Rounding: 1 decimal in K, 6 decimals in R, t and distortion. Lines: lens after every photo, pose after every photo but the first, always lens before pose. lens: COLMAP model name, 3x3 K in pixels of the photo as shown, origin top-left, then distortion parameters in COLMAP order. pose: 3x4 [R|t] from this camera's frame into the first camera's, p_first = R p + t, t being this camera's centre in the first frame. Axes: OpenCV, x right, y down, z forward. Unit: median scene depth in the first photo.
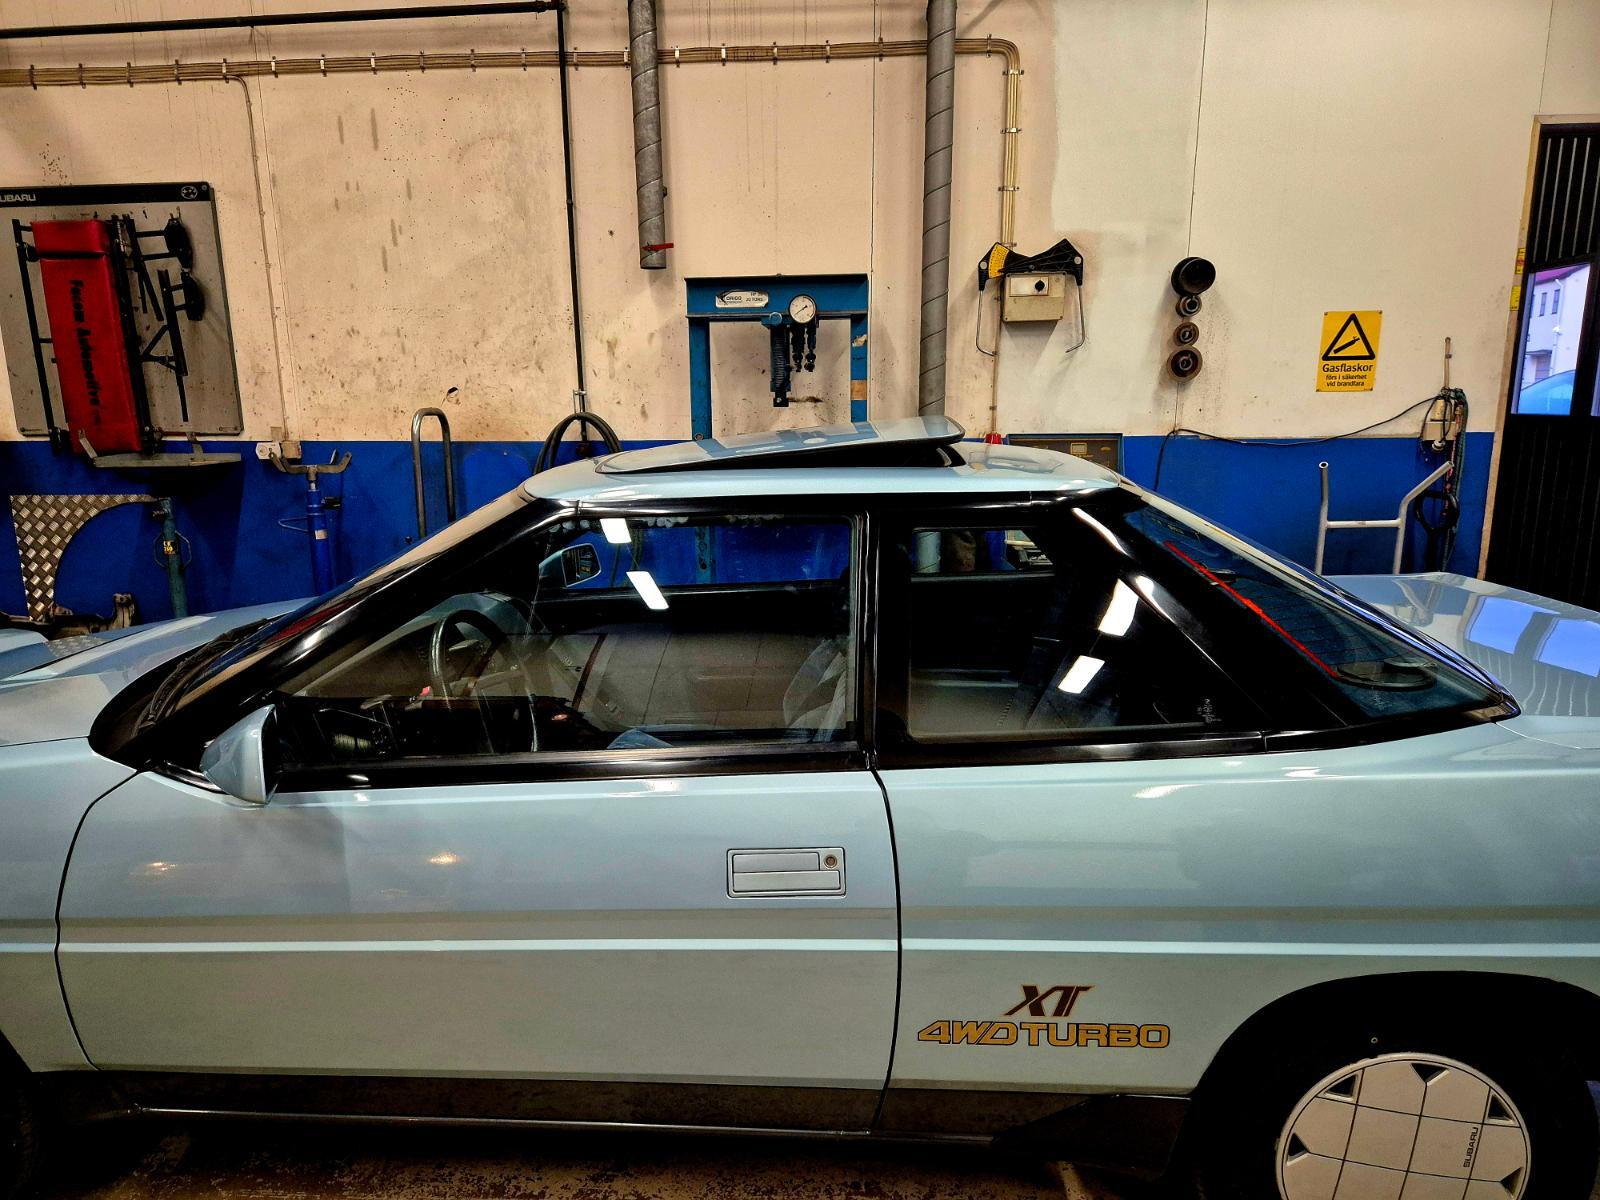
lens RADIAL K [[1071.0, 0, 800.0], [0, 1071.0, 600.0], [0, 0, 1]] dist [0.085350, -0.069223]
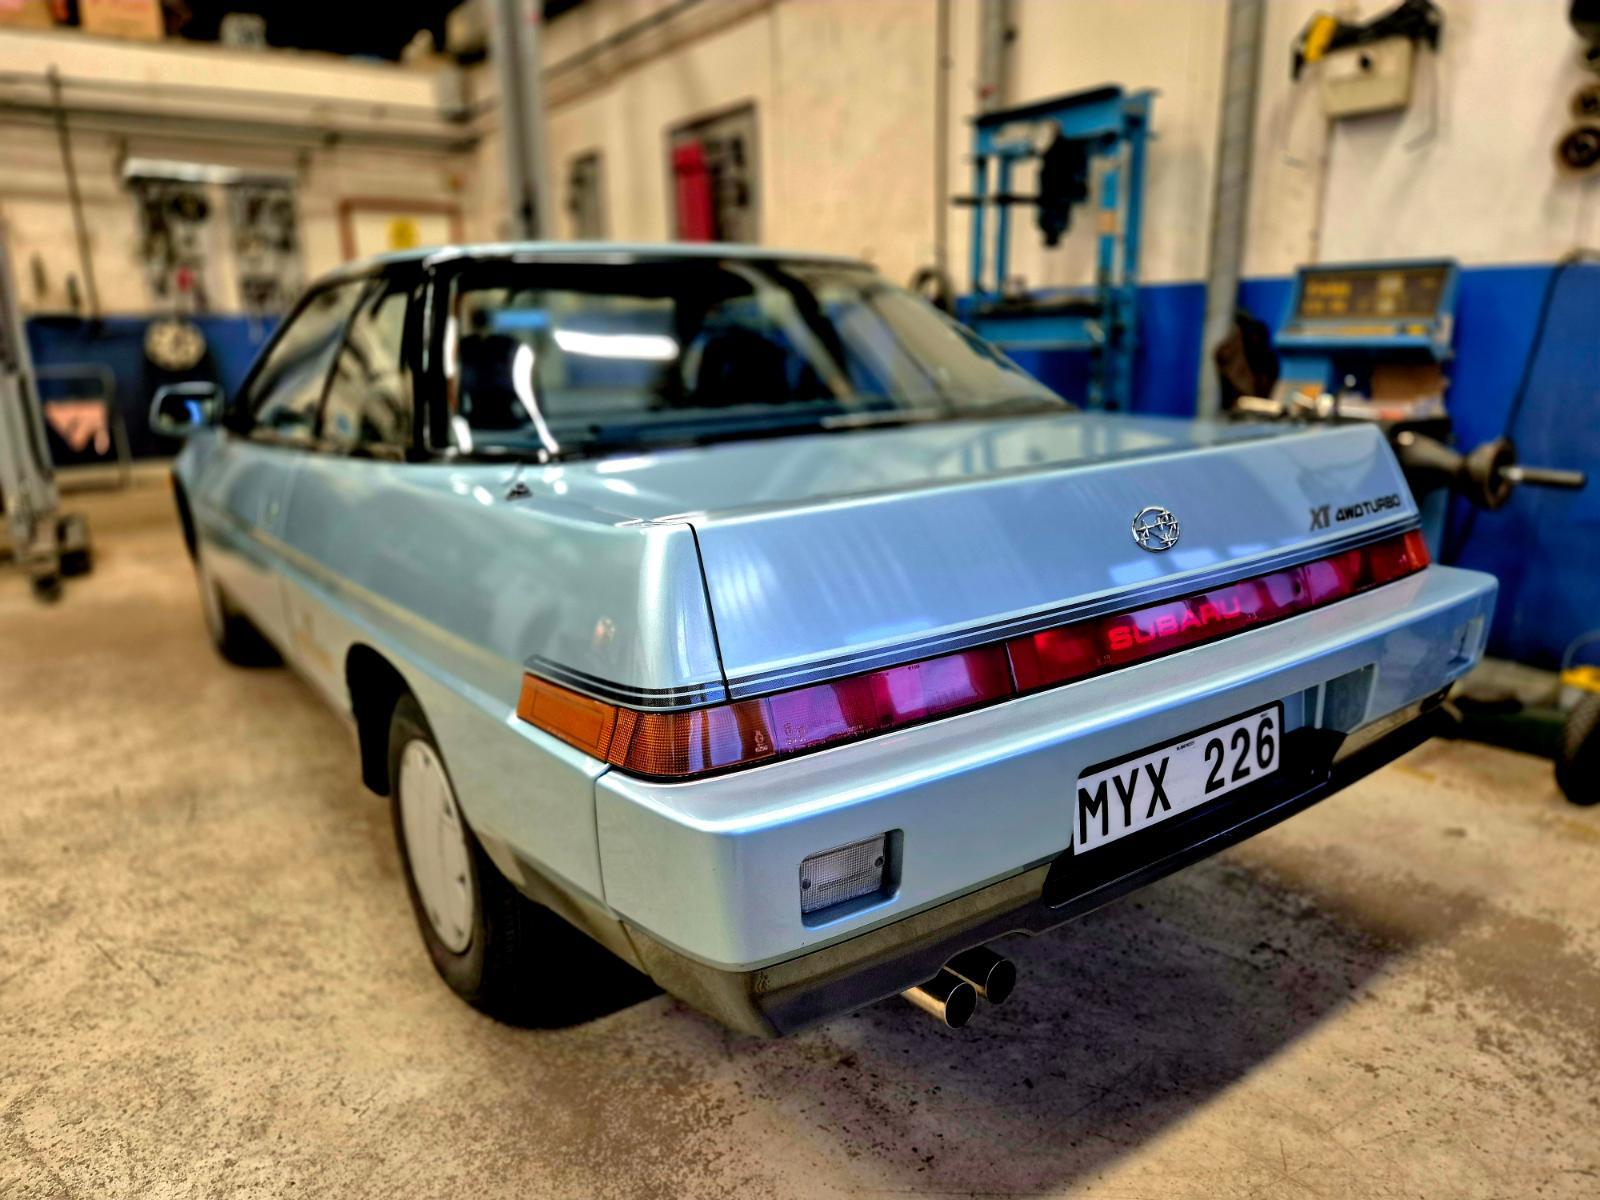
lens RADIAL K [[1071.0, 0, 800.0], [0, 1071.0, 600.0], [0, 0, 1]] dist [0.085350, -0.069223]
pose [[0.636328, 0.191973, -0.747150, 0.596443], [-0.128992, 0.981383, 0.142297, 0.018253], [0.760557, 0.005829, 0.649245, 0.200667]]
